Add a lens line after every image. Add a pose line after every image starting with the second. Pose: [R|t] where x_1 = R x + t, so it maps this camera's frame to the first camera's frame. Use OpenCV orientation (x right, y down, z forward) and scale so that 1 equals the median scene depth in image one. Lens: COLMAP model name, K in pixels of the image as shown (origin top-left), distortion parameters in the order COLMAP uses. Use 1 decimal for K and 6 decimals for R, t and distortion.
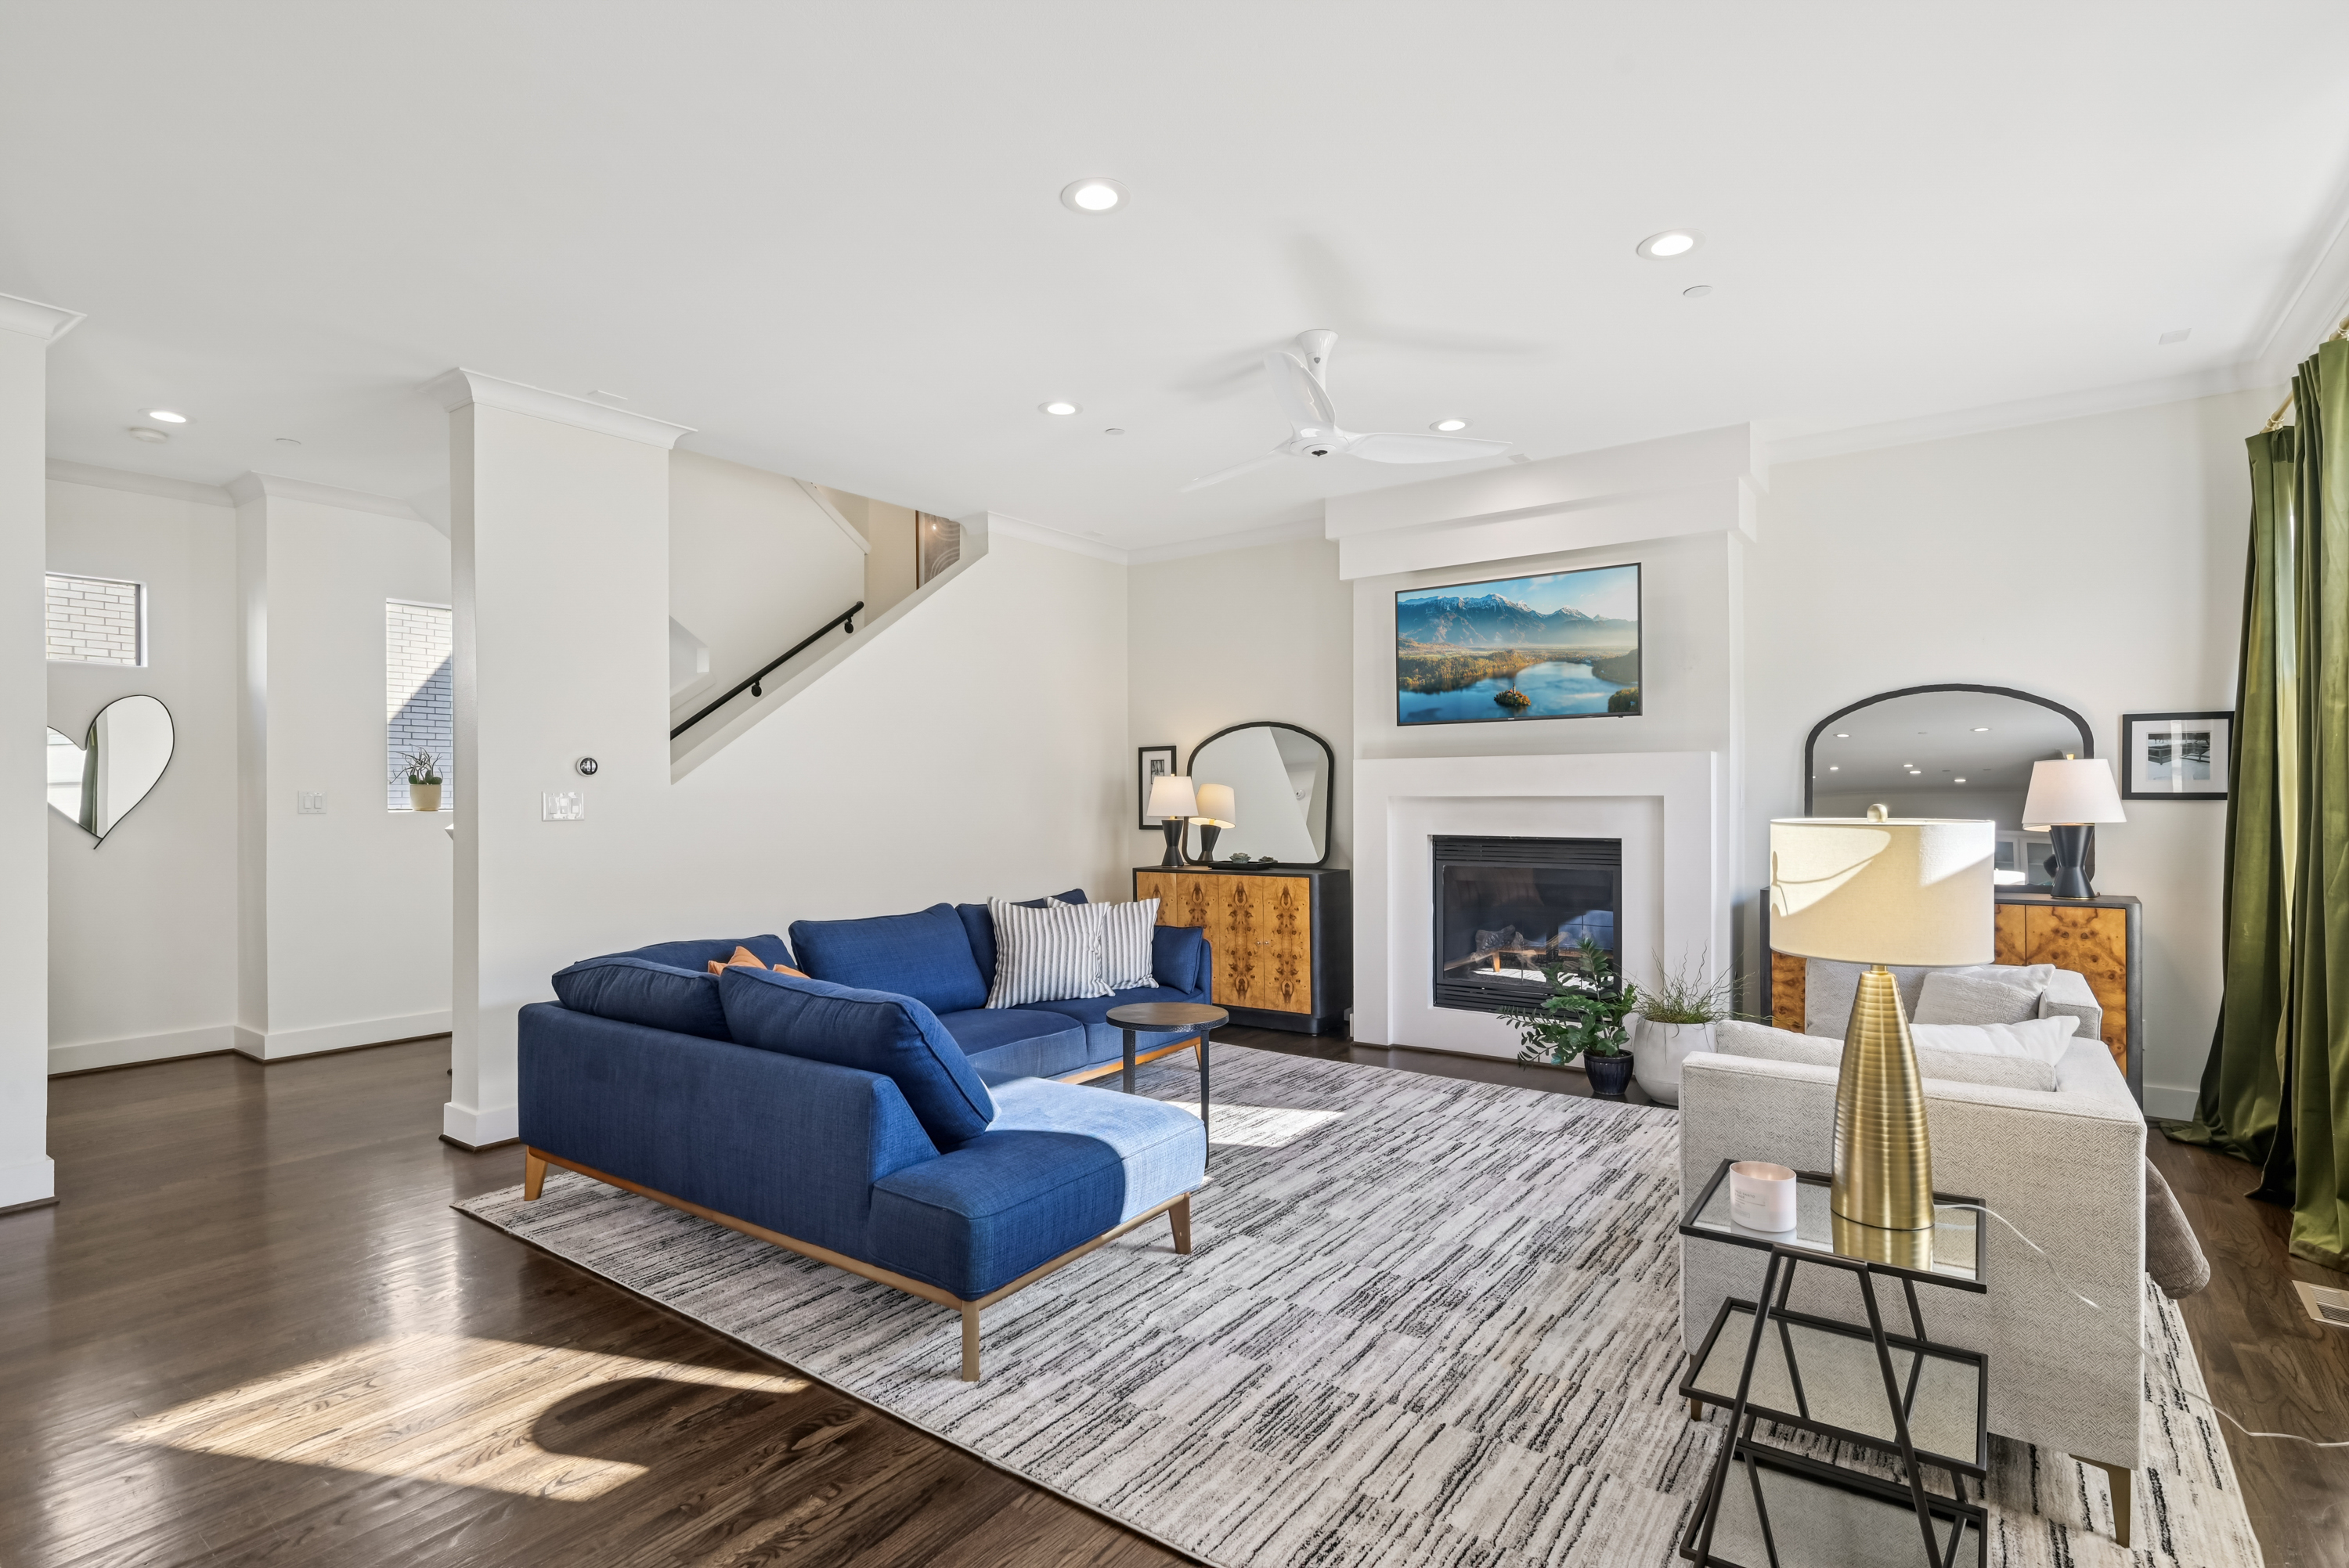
lens RADIAL K [[1147.3, 0, 1228.8], [0, 1147.3, 805.1], [0, 0, 1]] dist [0.002765, -0.002139]
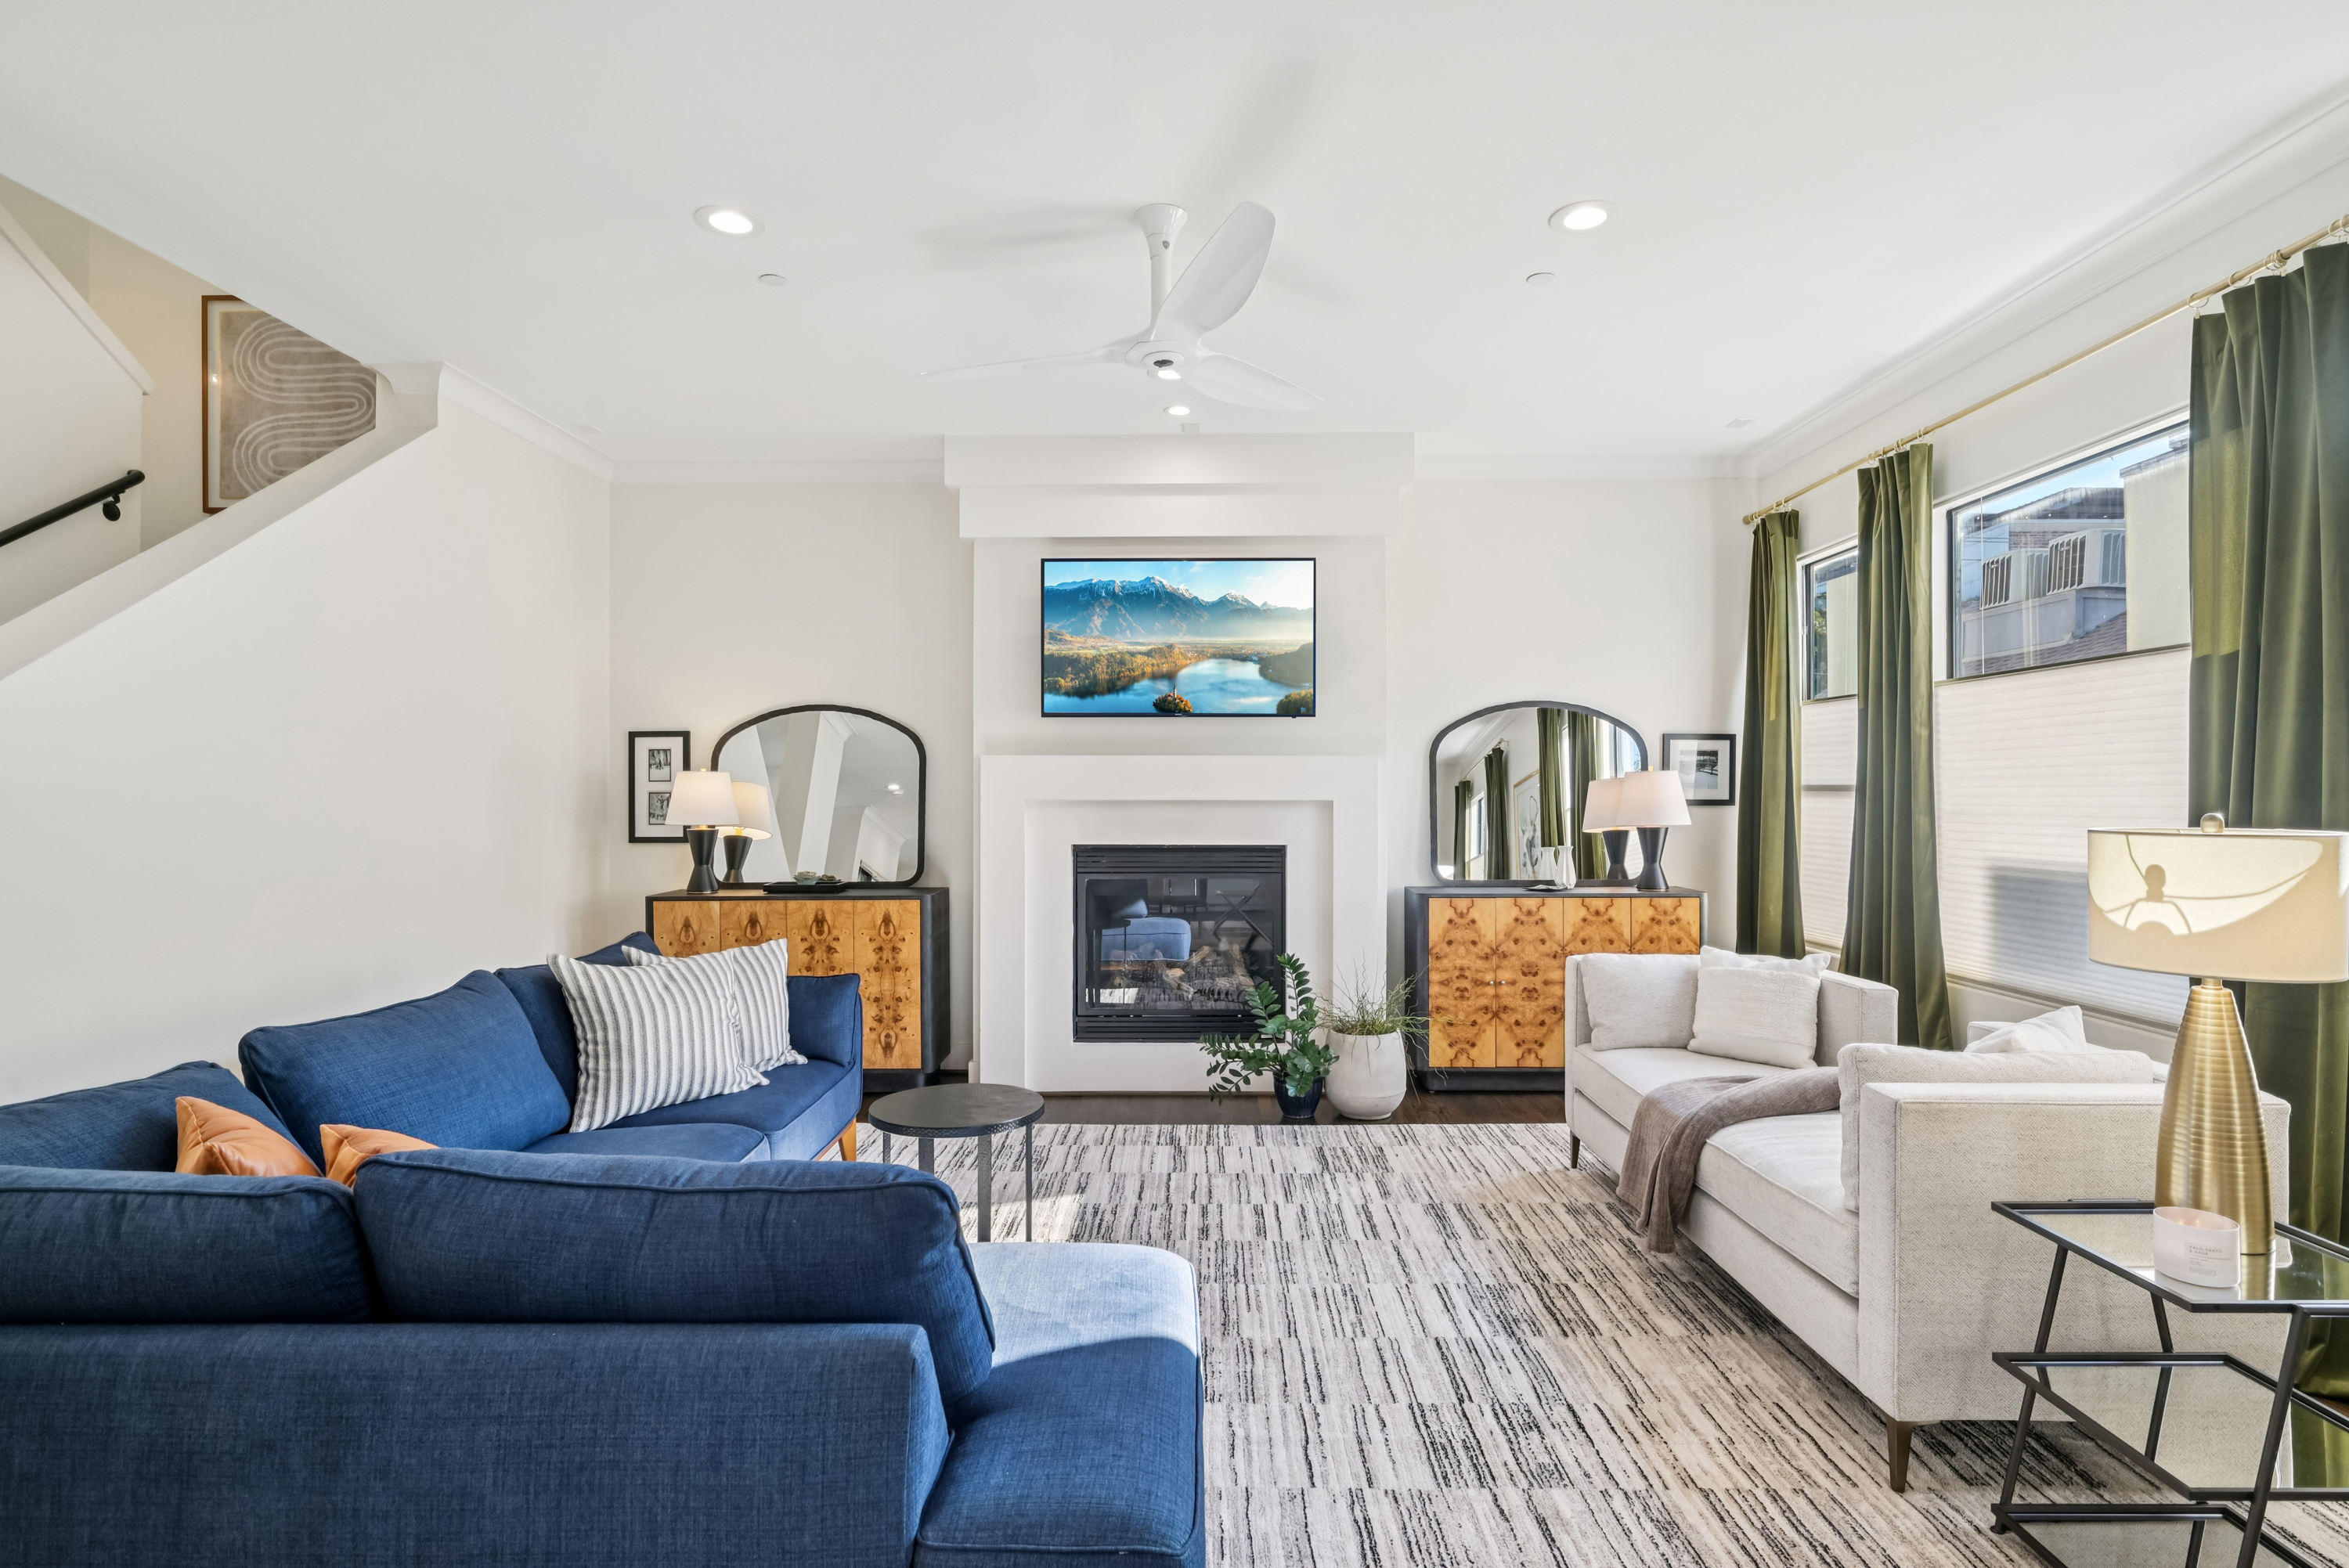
lens RADIAL K [[1147.3, 0, 1202.8], [0, 1147.3, 800.4], [0, 0, 1]] dist [0.002765, -0.002139]
pose [[0.828859, 0.003851, 0.559444, -0.260255], [-0.000227, 0.999979, -0.006548, -0.001948], [-0.559458, 0.005301, 0.828842, 0.258682]]
